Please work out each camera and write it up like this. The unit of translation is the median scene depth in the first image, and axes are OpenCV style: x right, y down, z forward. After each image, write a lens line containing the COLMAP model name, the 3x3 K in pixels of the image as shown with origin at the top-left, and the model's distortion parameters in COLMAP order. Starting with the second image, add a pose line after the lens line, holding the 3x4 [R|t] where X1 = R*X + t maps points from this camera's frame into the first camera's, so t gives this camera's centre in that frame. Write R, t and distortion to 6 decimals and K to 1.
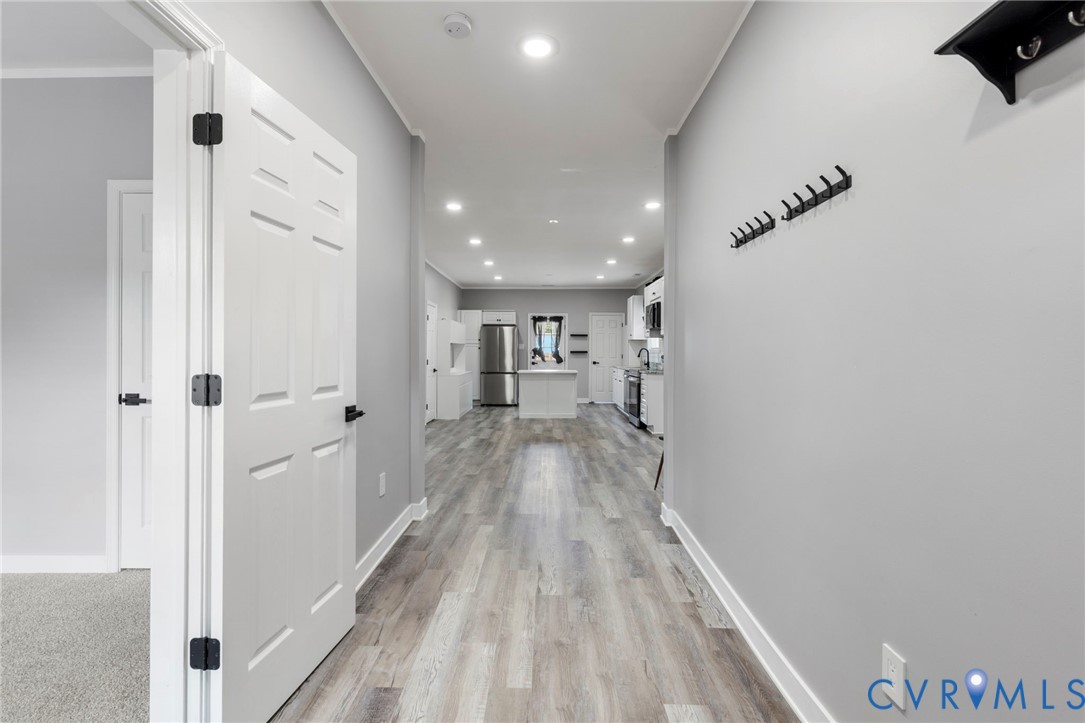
lens RADIAL K [[485.8, 0, 536.8], [0, 485.8, 358.8], [0, 0, 1]] dist [0.005087, -0.000297]
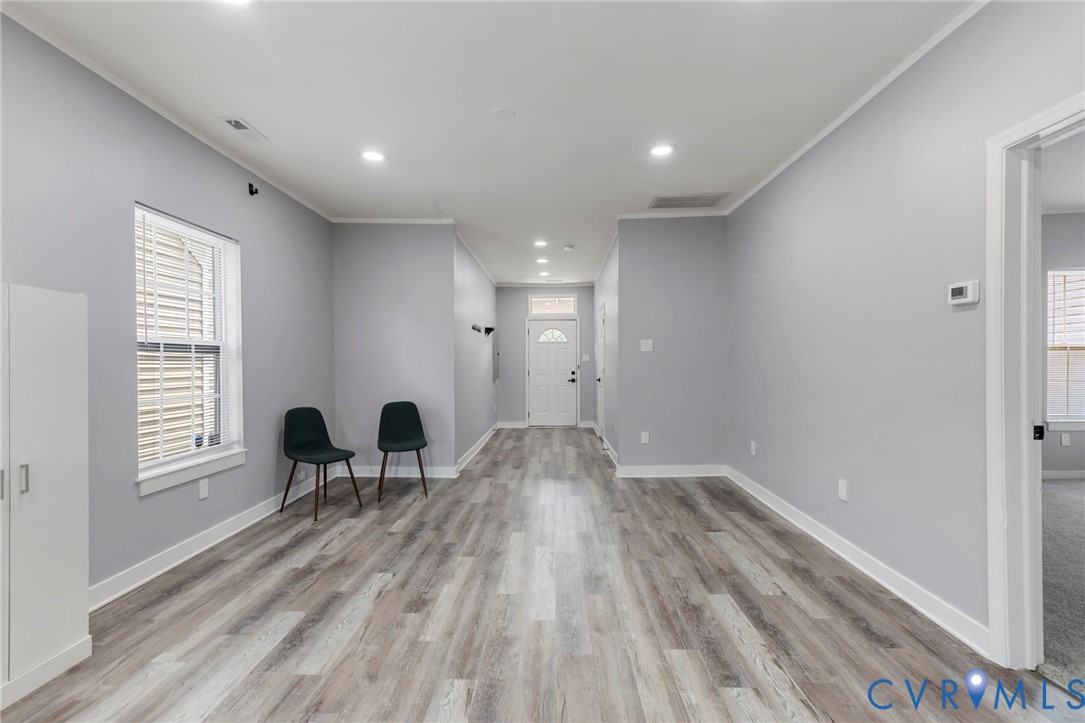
lens RADIAL K [[485.8, 0, 541.3], [0, 485.8, 365.9], [0, 0, 1]] dist [0.005087, -0.000297]
pose [[-0.999995, 0.001292, 0.003033, -0.001455], [0.001354, 0.999785, 0.020672, -0.012523], [-0.003006, 0.020676, -0.999782, 0.771842]]
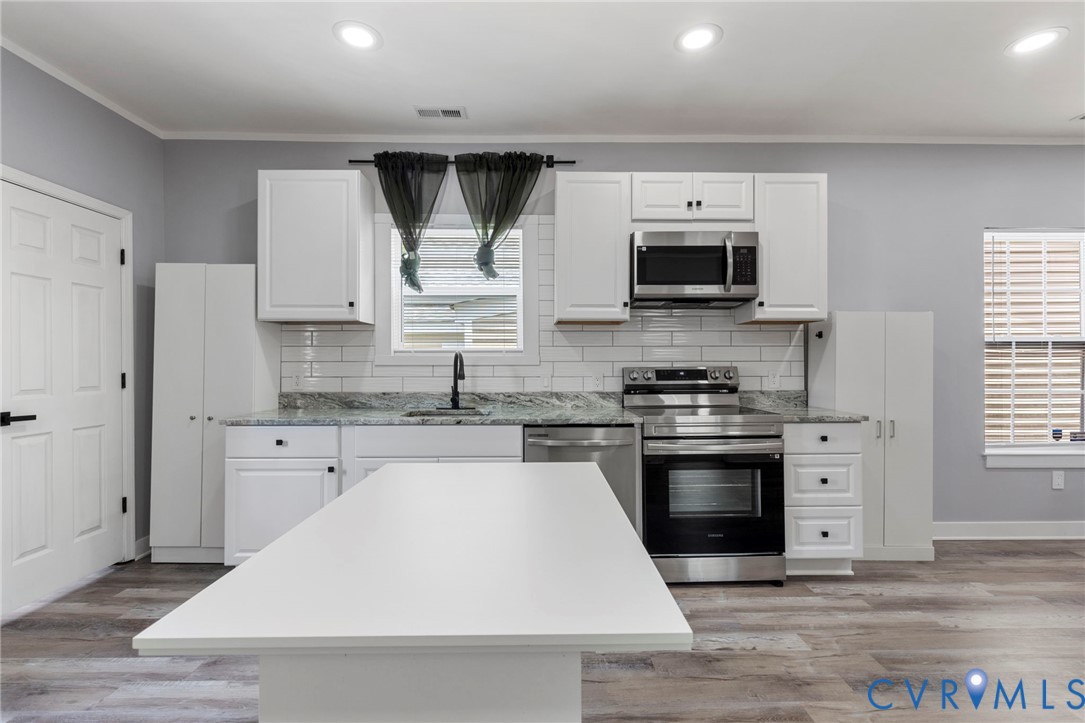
lens RADIAL K [[485.8, 0, 542.7], [0, 485.8, 361.8], [0, 0, 1]] dist [0.005087, -0.000297]
pose [[-0.033046, -0.005439, 0.999439, -0.089388], [0.015361, 0.999864, 0.005949, -0.013191], [-0.999336, 0.015549, -0.032957, 0.810607]]
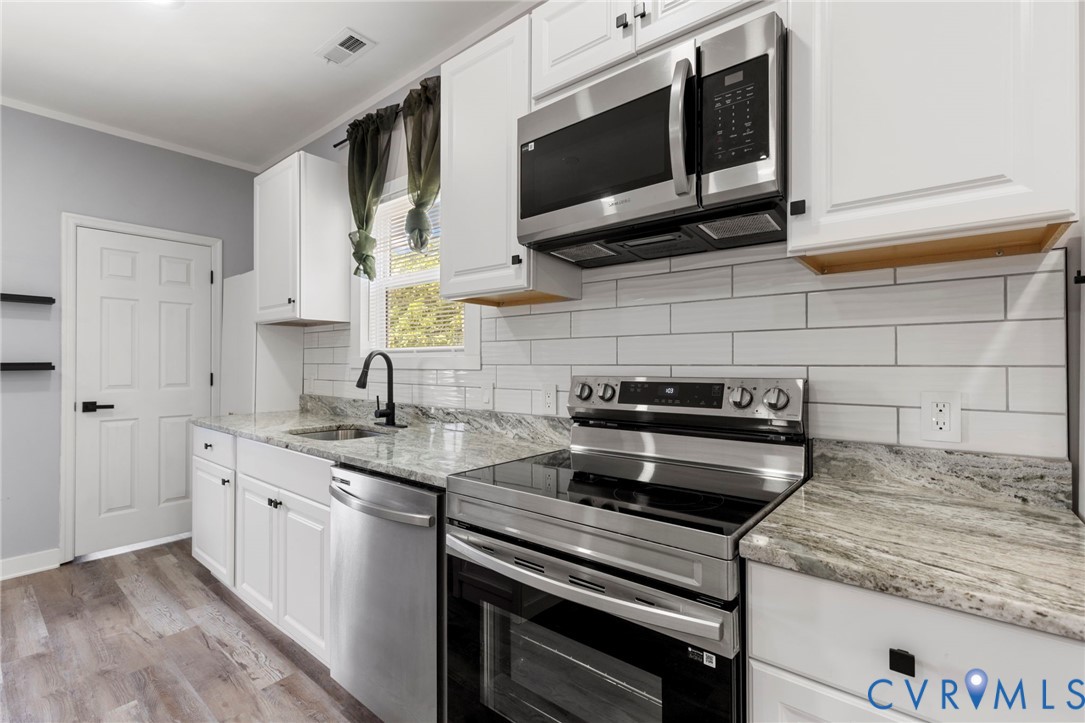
lens RADIAL K [[485.8, 0, 541.6], [0, 485.8, 360.8], [0, 0, 1]] dist [0.005087, -0.000297]
pose [[0.622984, -0.002790, 0.782230, 0.065959], [0.014911, 0.999854, -0.008310, -0.011114], [-0.782092, 0.016840, 0.622935, 0.661883]]
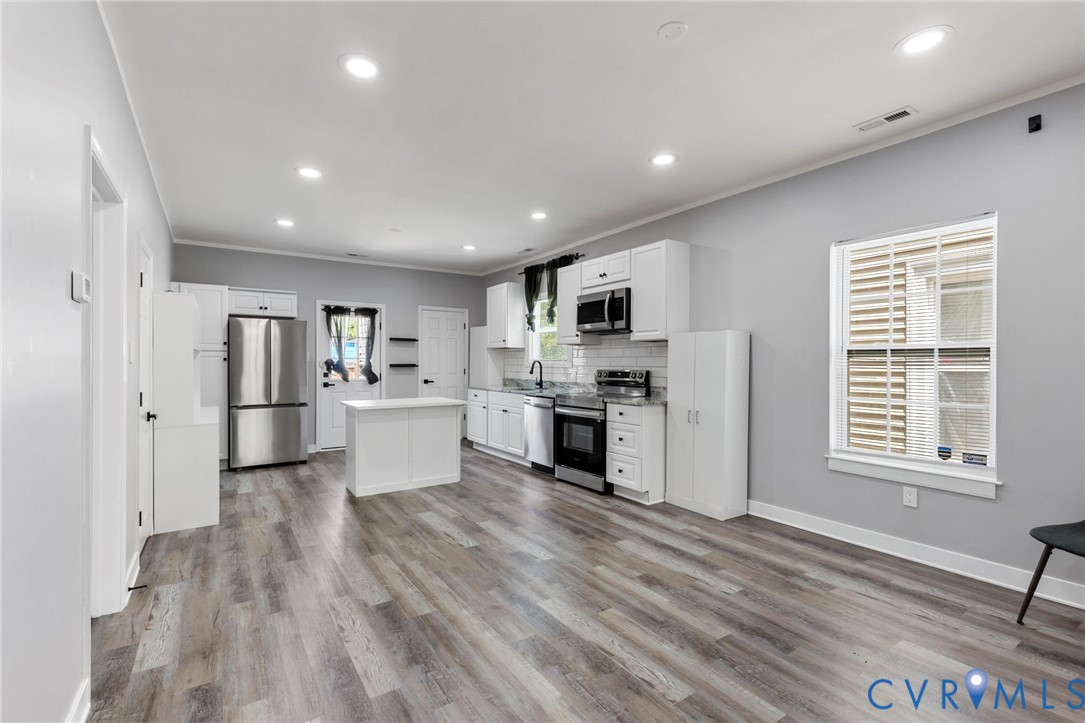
lens RADIAL K [[485.8, 0, 541.9], [0, 485.8, 364.3], [0, 0, 1]] dist [0.005087, -0.000297]
pose [[0.820473, -0.004638, 0.571666, -0.134728], [0.009083, 0.999947, -0.004924, -0.010962], [-0.571613, 0.009232, 0.820472, 0.376790]]
